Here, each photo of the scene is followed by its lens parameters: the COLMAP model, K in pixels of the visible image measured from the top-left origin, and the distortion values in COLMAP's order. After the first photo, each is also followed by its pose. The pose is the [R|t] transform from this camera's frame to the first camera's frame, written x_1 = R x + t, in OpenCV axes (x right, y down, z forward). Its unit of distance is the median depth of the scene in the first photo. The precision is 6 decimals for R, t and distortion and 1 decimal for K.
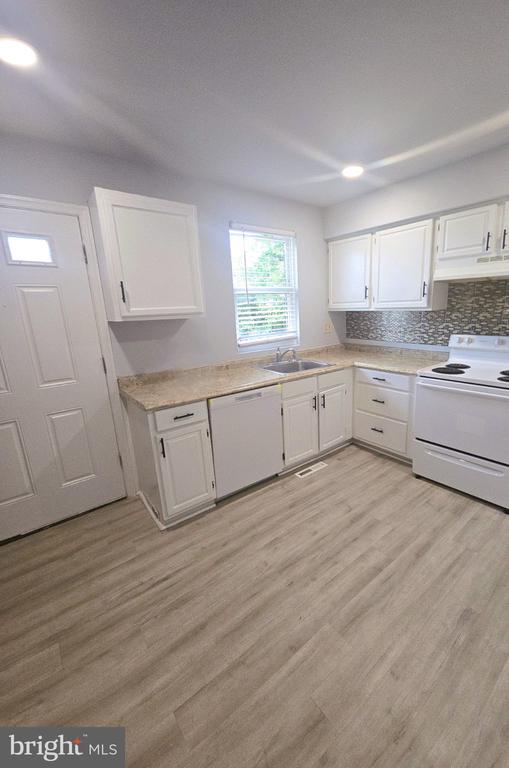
lens RADIAL K [[308.6, 0, 254.5], [0, 308.6, 384.0], [0, 0, 1]] dist [0.001419, -0.000198]
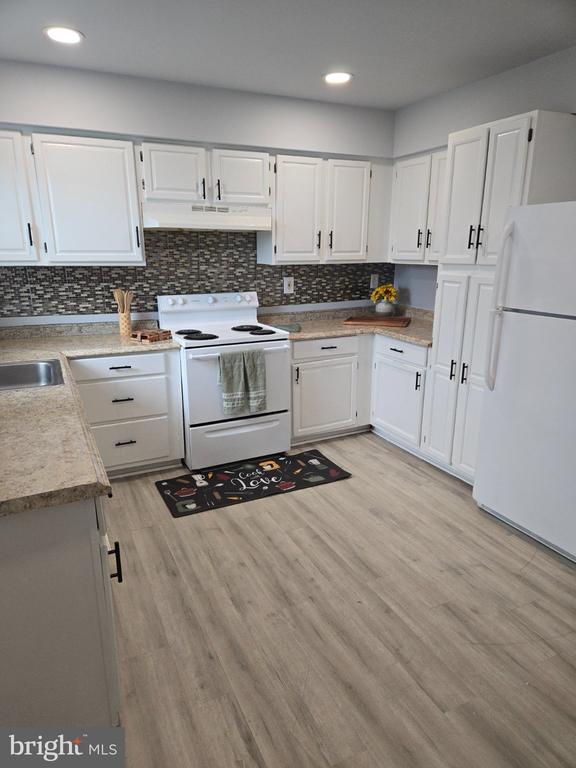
lens RADIAL K [[528.7, 0, 288.8], [0, 528.7, 413.8], [0, 0, 1]] dist [0.051890, -0.002721]
pose [[0.220367, -0.269039, 0.937580, -0.919427], [0.234029, 0.947717, 0.216942, -0.124748], [-0.946926, 0.171614, 0.271808, 0.484878]]
